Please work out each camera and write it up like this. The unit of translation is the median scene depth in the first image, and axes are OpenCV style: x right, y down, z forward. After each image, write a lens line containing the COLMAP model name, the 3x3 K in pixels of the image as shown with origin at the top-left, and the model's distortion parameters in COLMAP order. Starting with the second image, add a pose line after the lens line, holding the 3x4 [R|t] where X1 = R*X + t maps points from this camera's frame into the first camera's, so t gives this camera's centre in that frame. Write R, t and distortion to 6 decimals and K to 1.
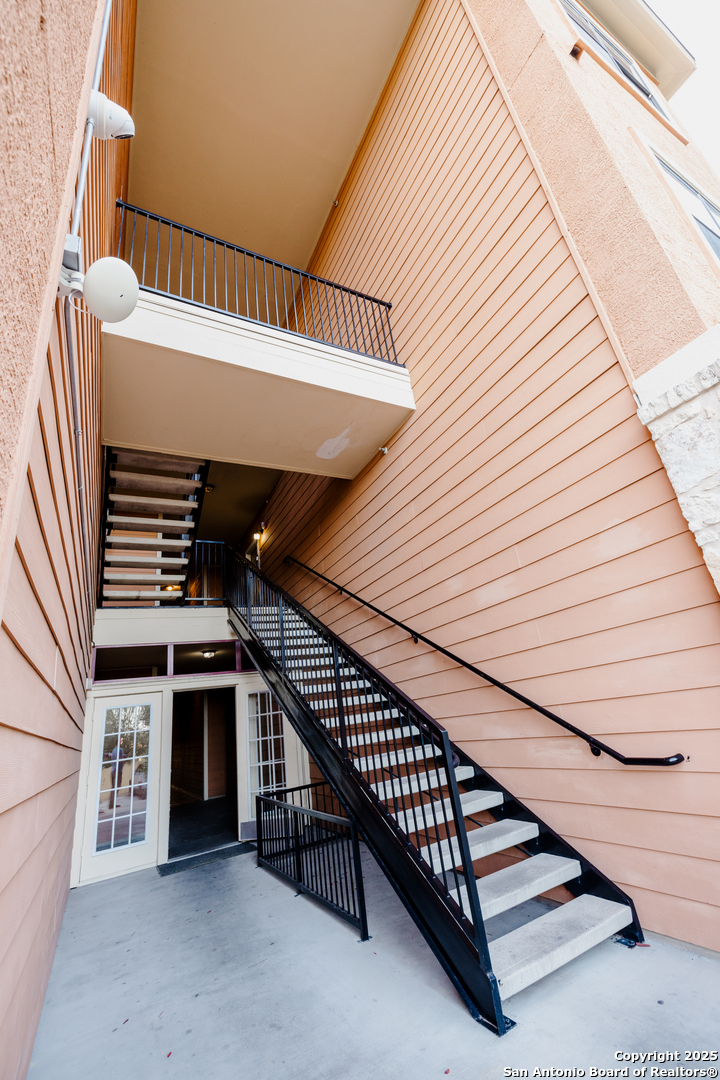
lens RADIAL K [[449.2, 0, 365.7], [0, 449.2, 530.9], [0, 0, 1]] dist [-0.000506, 0.000155]
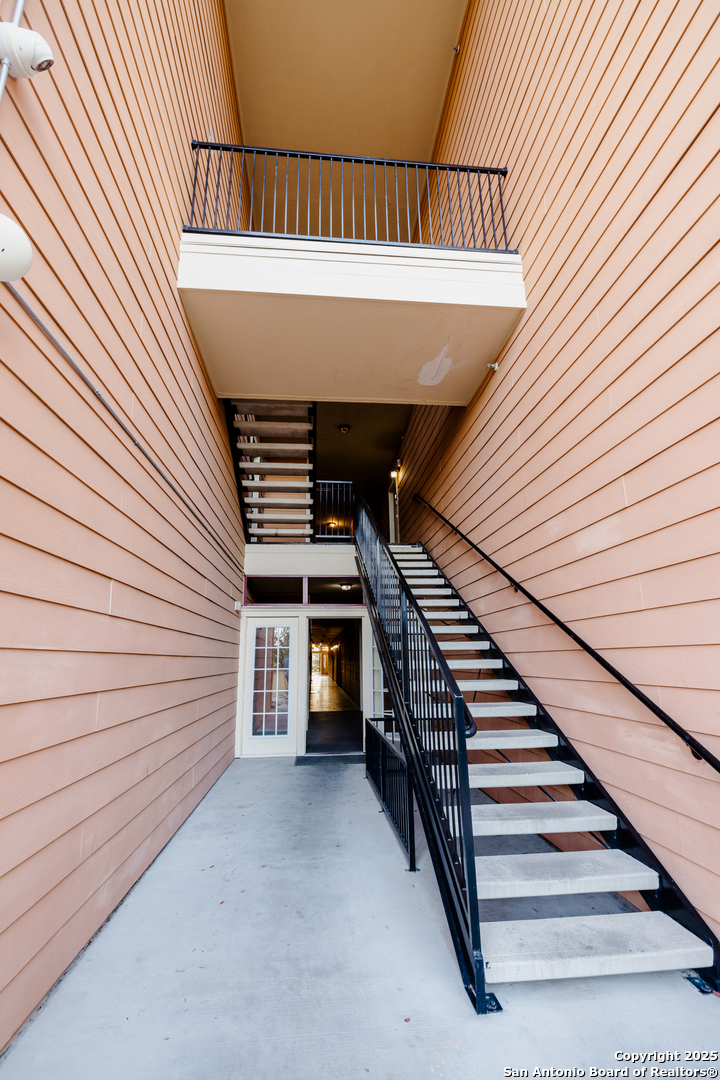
lens RADIAL K [[449.2, 0, 359.7], [0, 449.2, 544.3], [0, 0, 1]] dist [-0.000506, 0.000155]
pose [[0.908921, 0.024970, -0.416221, 0.197527], [0.047018, 0.985701, 0.161810, 0.000619], [0.414310, -0.166642, 0.894750, 0.101523]]
